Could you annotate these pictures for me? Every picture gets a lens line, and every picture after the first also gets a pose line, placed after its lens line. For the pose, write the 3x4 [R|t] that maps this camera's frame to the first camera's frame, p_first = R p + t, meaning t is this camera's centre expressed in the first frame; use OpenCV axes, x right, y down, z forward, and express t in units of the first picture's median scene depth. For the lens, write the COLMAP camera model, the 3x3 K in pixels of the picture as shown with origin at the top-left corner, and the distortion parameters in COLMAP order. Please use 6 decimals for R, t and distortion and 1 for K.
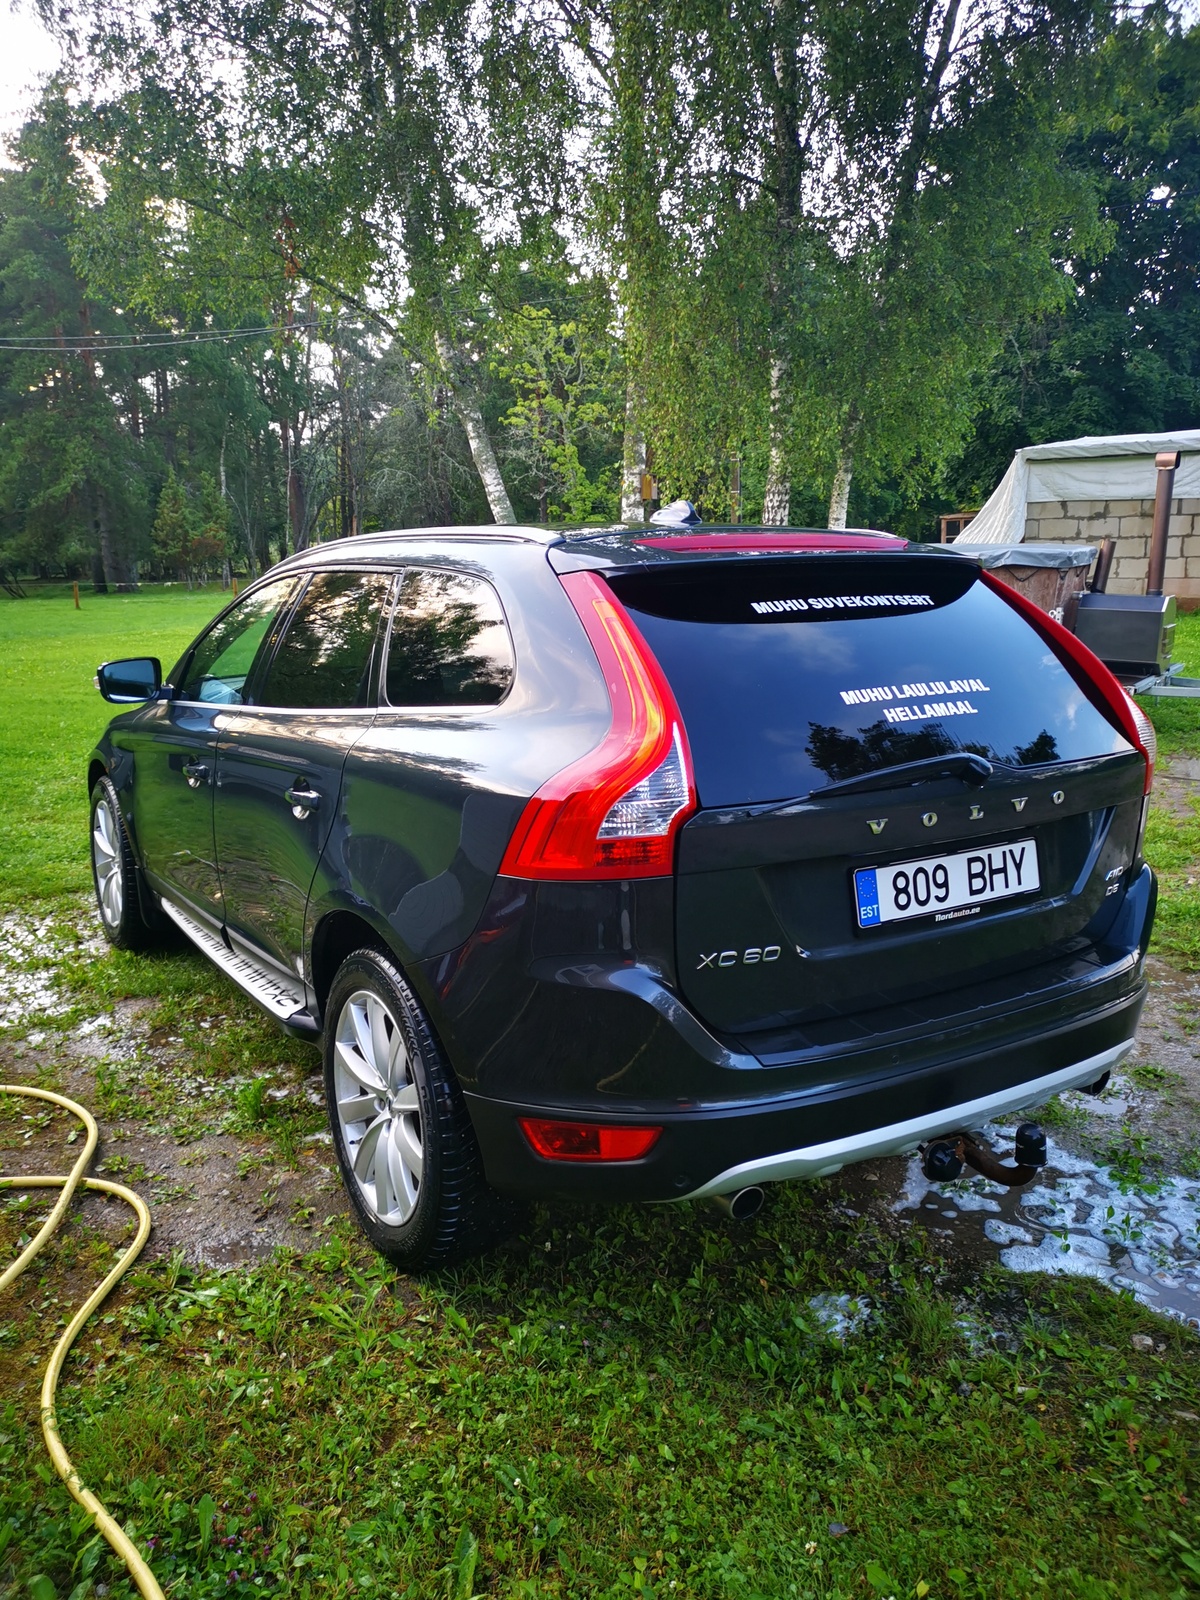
lens RADIAL K [[1243.6, 0, 602.3], [0, 1243.6, 804.6], [0, 0, 1]] dist [0.007794, 0.001896]
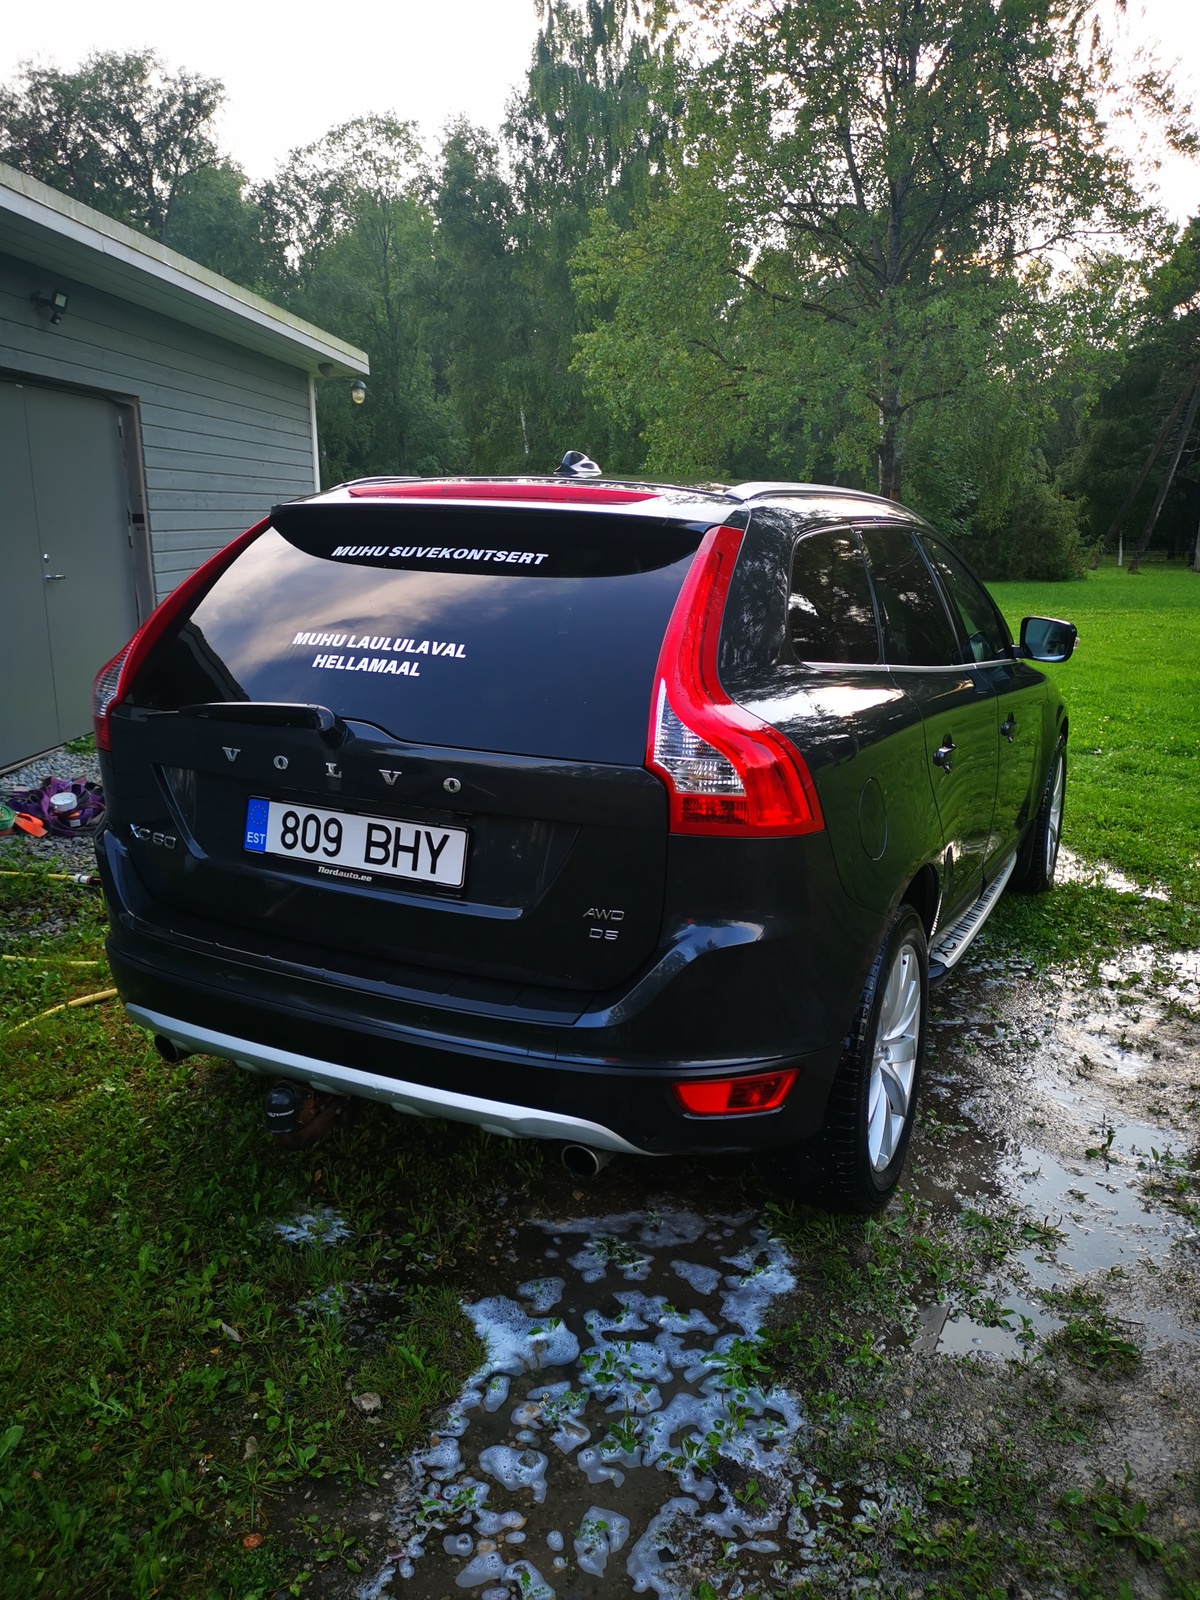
lens RADIAL K [[1243.6, 0, 595.9], [0, 1243.6, 795.2], [0, 0, 1]] dist [0.007794, 0.001896]
pose [[0.533017, 0.211194, -0.819323, 1.148941], [-0.193764, 0.973081, 0.124773, -0.129073], [0.823619, 0.092250, 0.559590, 0.597644]]
